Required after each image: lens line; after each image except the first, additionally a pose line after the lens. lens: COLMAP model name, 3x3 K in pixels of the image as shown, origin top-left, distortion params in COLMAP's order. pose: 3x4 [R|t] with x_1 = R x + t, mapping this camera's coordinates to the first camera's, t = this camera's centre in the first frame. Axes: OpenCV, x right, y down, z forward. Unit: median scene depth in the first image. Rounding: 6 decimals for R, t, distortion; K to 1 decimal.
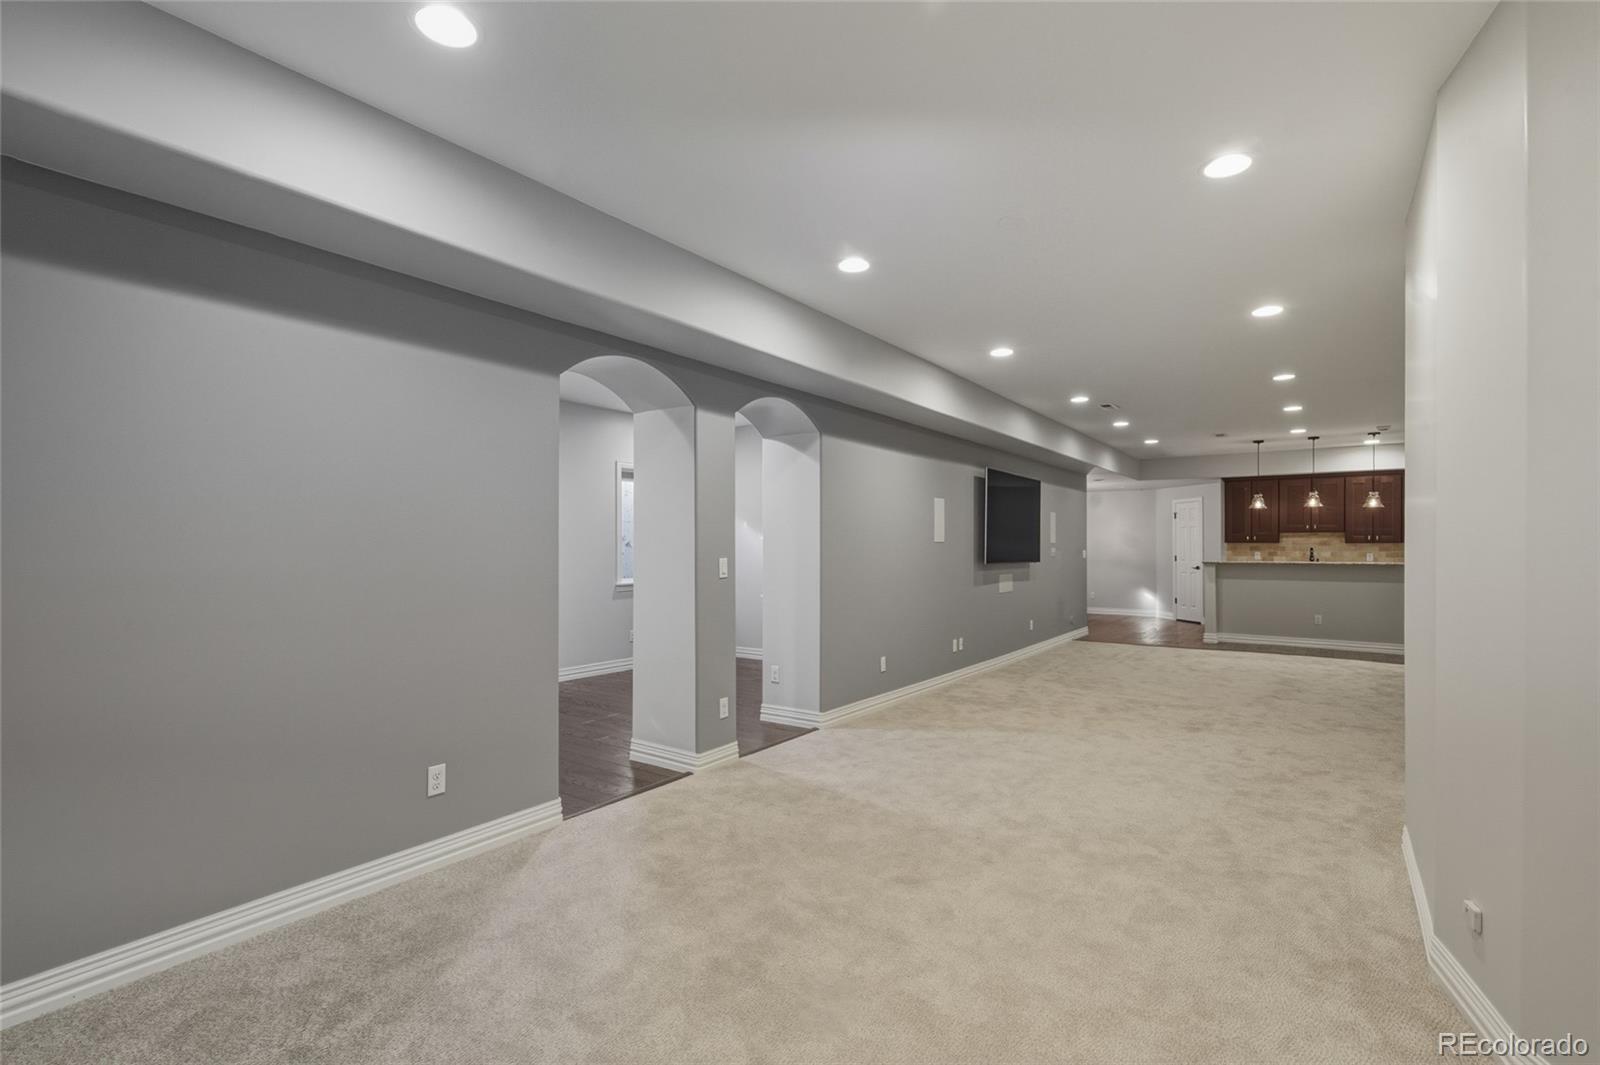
lens RADIAL K [[732.6, 0, 808.4], [0, 732.6, 539.2], [0, 0, 1]] dist [0.009375, 0.000076]
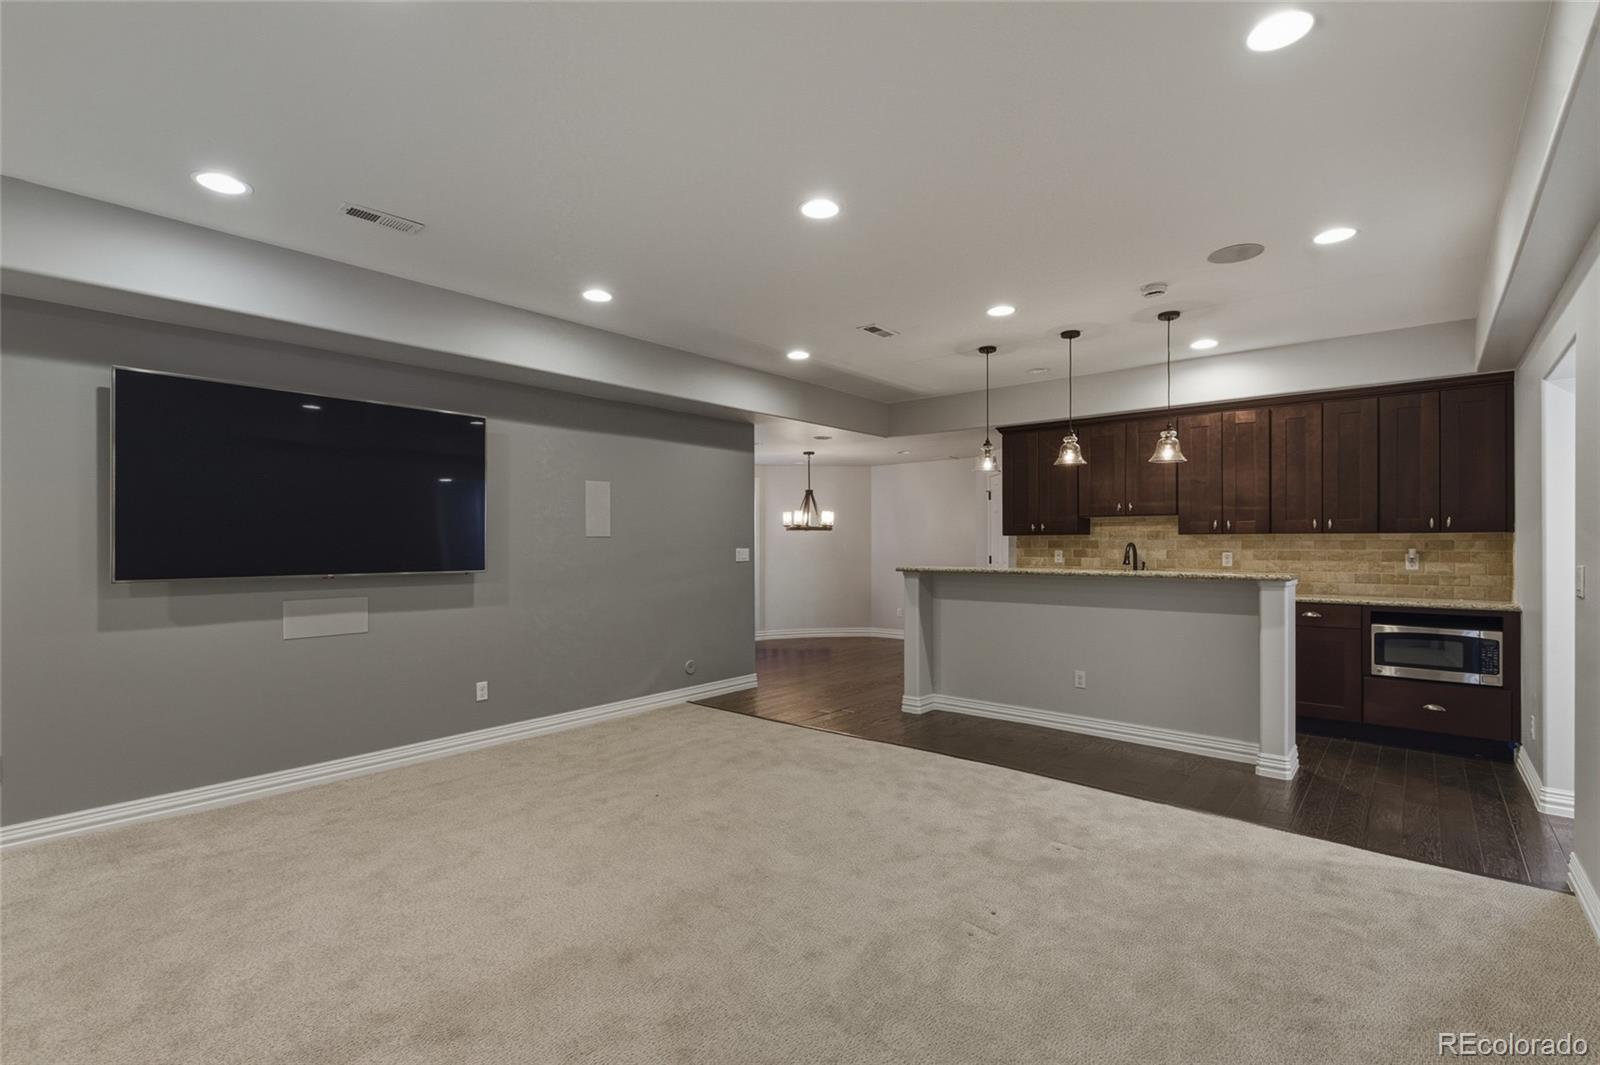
lens RADIAL K [[732.6, 0, 792.1], [0, 732.6, 534.8], [0, 0, 1]] dist [0.009375, 0.000076]
pose [[0.995415, -0.004663, -0.095542, 0.485757], [0.004516, 0.999988, -0.001752, 0.005181], [0.095549, 0.001312, 0.995424, 0.413253]]
